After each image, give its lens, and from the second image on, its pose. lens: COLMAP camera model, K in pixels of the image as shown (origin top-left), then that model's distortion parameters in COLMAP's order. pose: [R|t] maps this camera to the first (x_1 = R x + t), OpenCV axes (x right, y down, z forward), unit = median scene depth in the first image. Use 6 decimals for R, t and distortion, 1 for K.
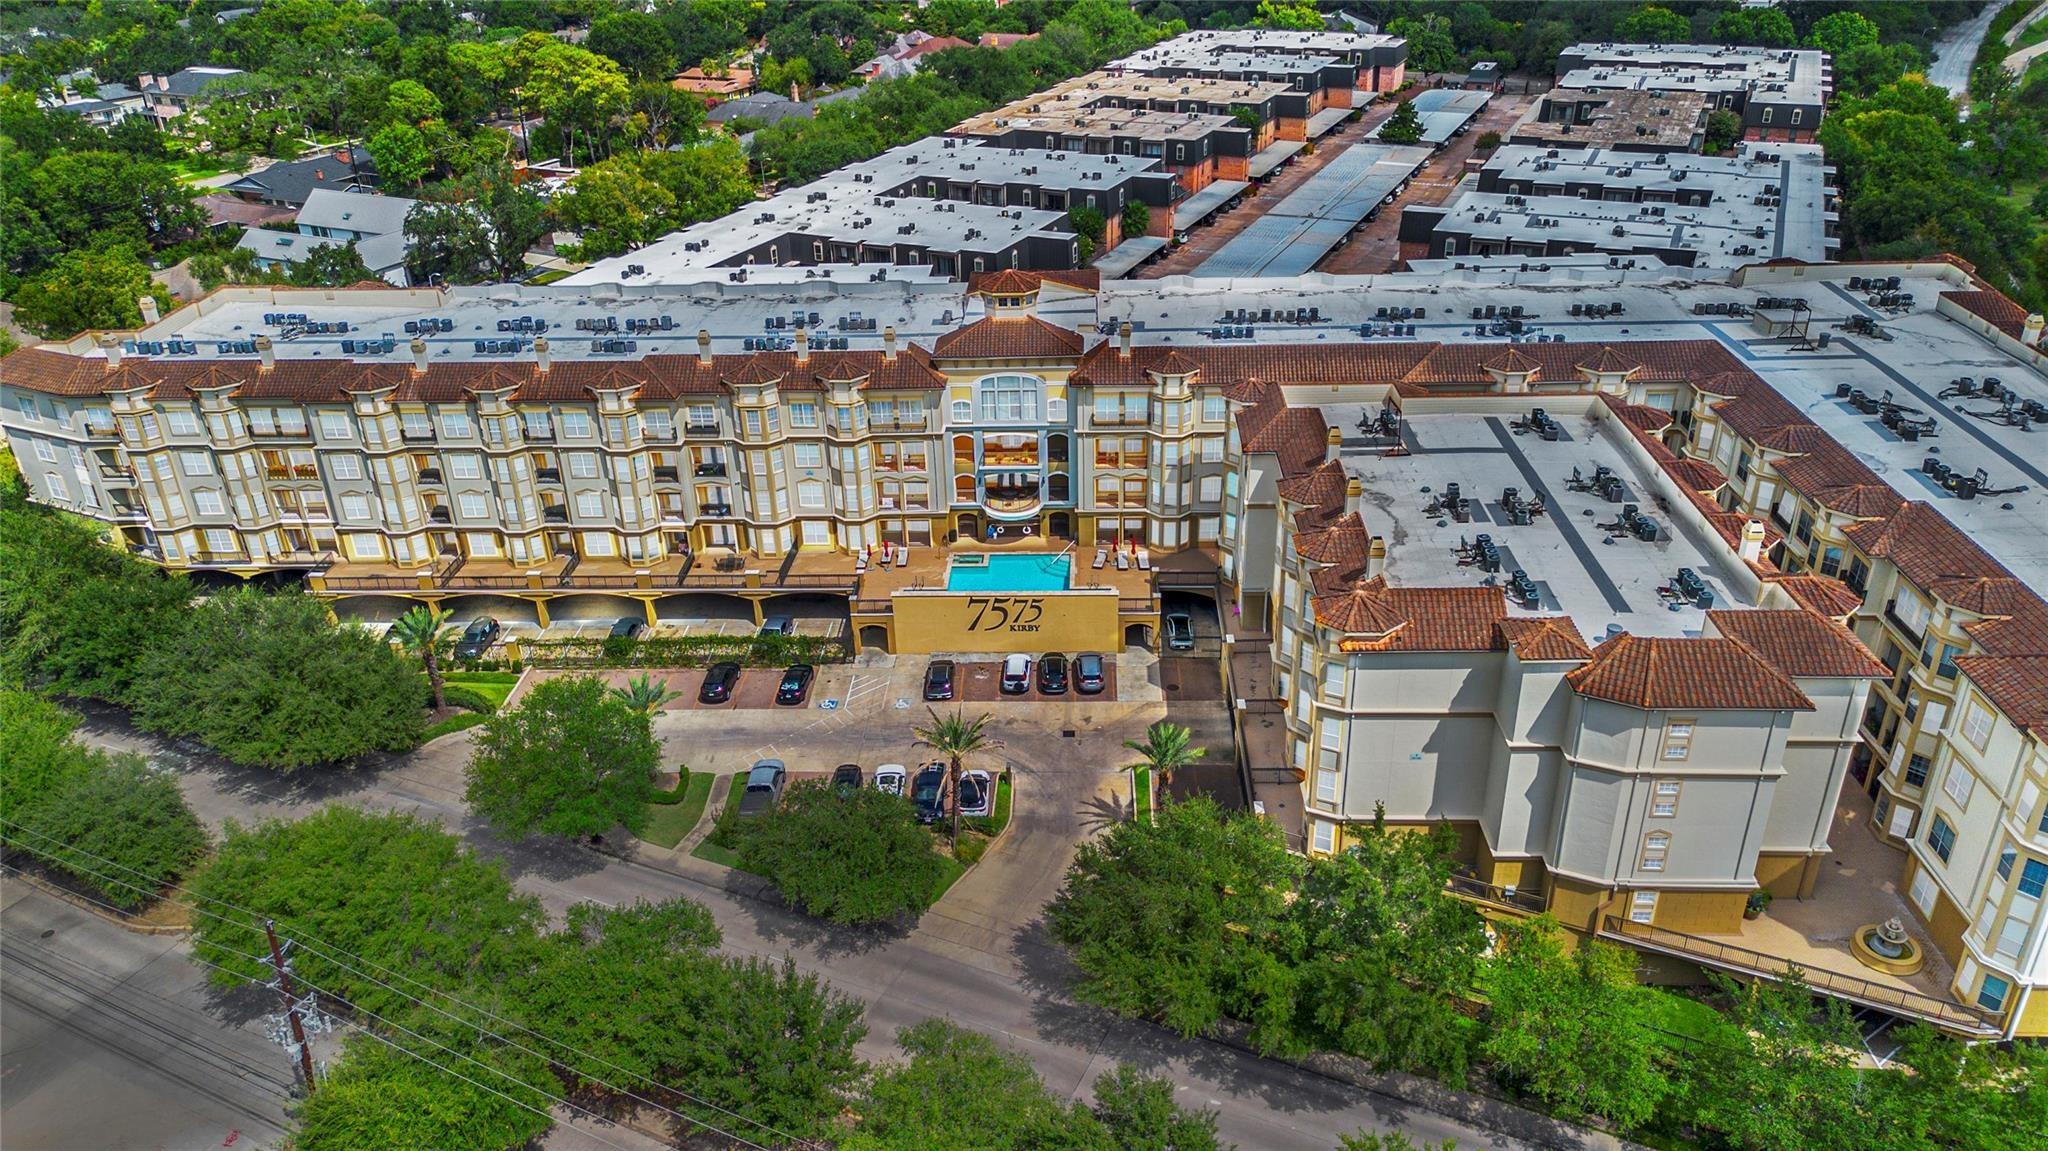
lens RADIAL K [[1438.8, 0, 1024.0], [0, 1438.8, 575.5], [0, 0, 1]] dist [0.004716, -0.007019]
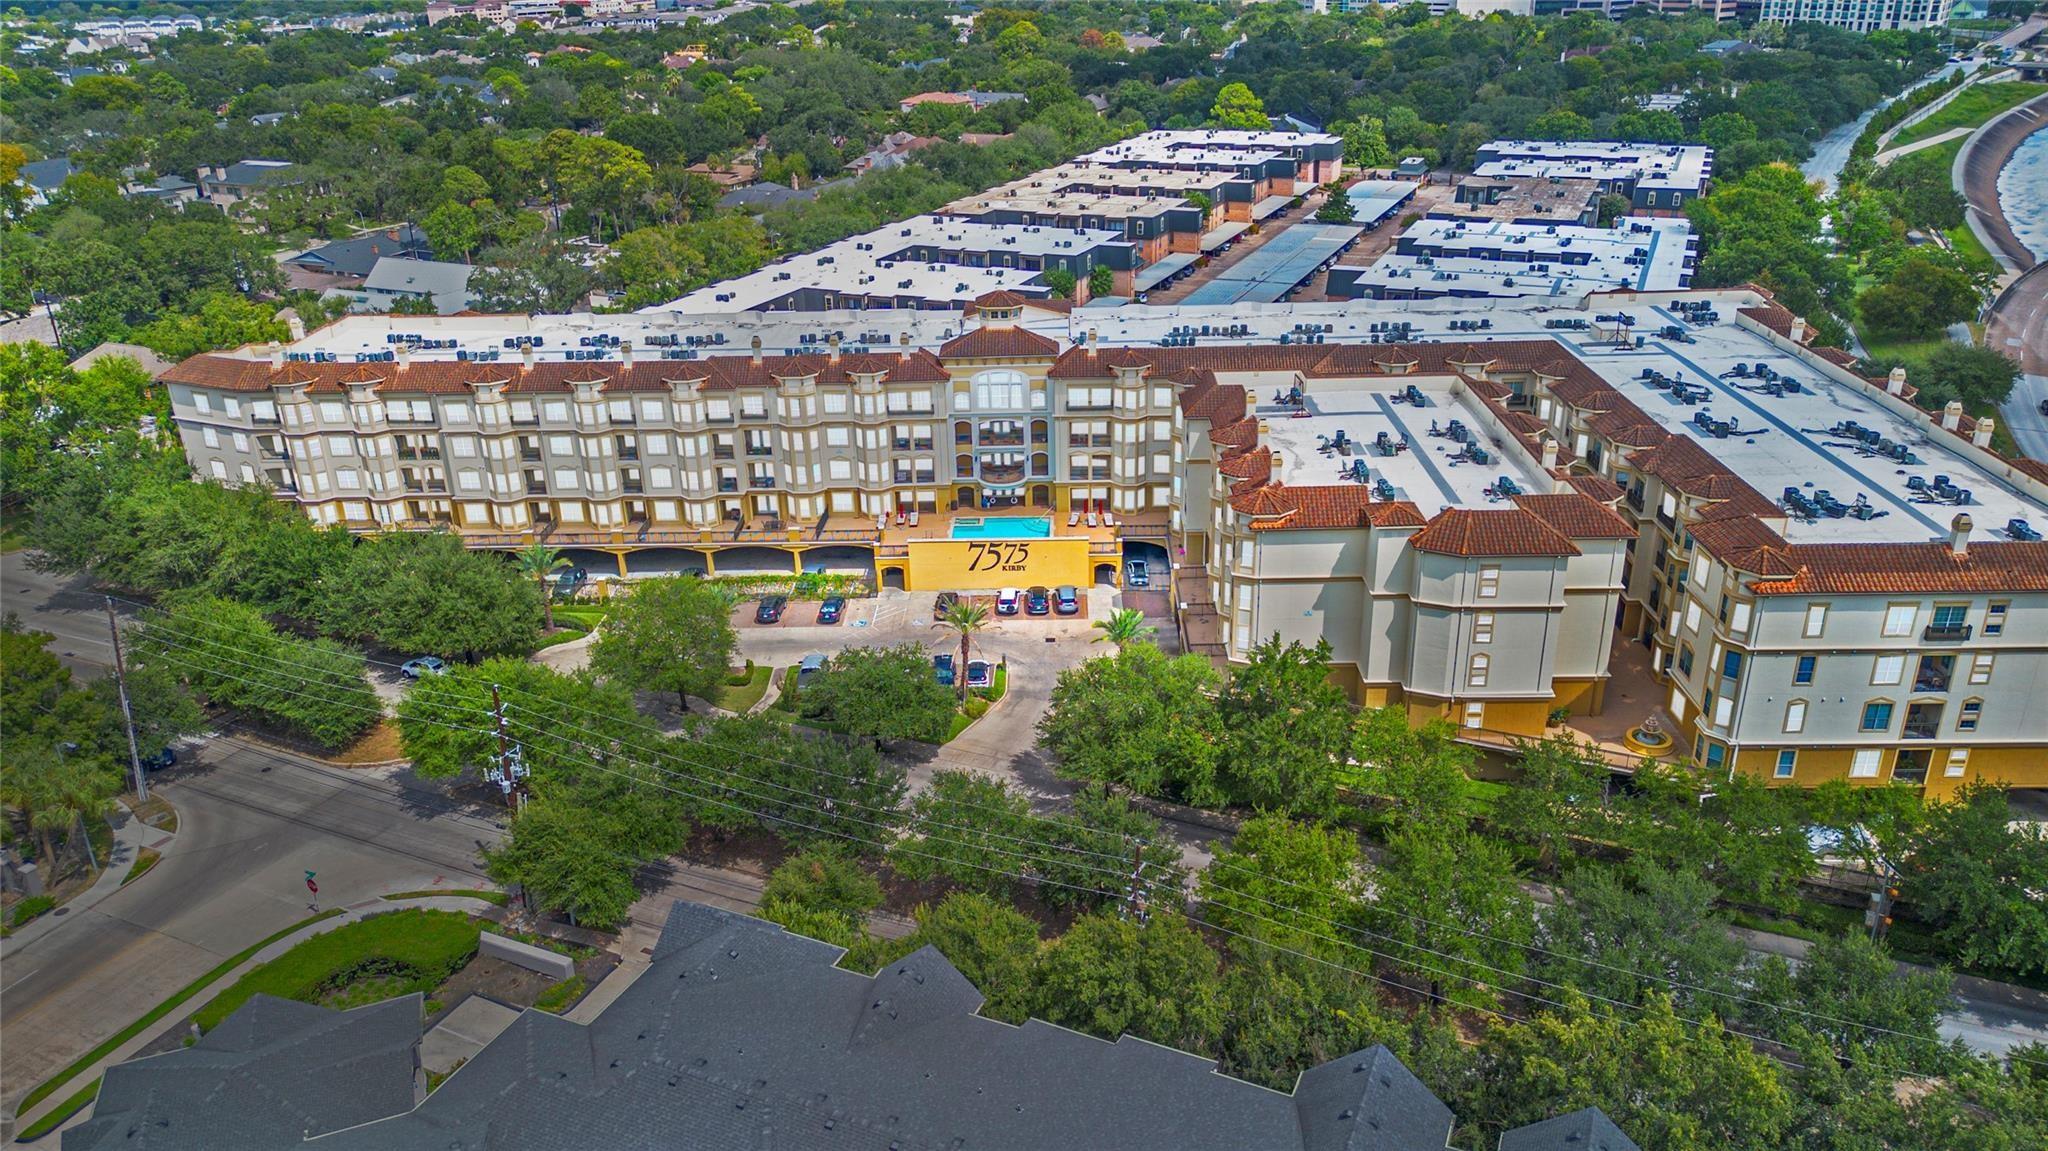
lens RADIAL K [[1410.2, 0, 1030.9], [0, 1410.2, 577.4], [0, 0, 1]] dist [-0.002452, 0.003608]
pose [[0.999714, -0.006357, 0.023040, -0.011802], [0.007799, 0.997979, -0.063059, 0.109911], [-0.022592, 0.063220, 0.997744, -0.201411]]
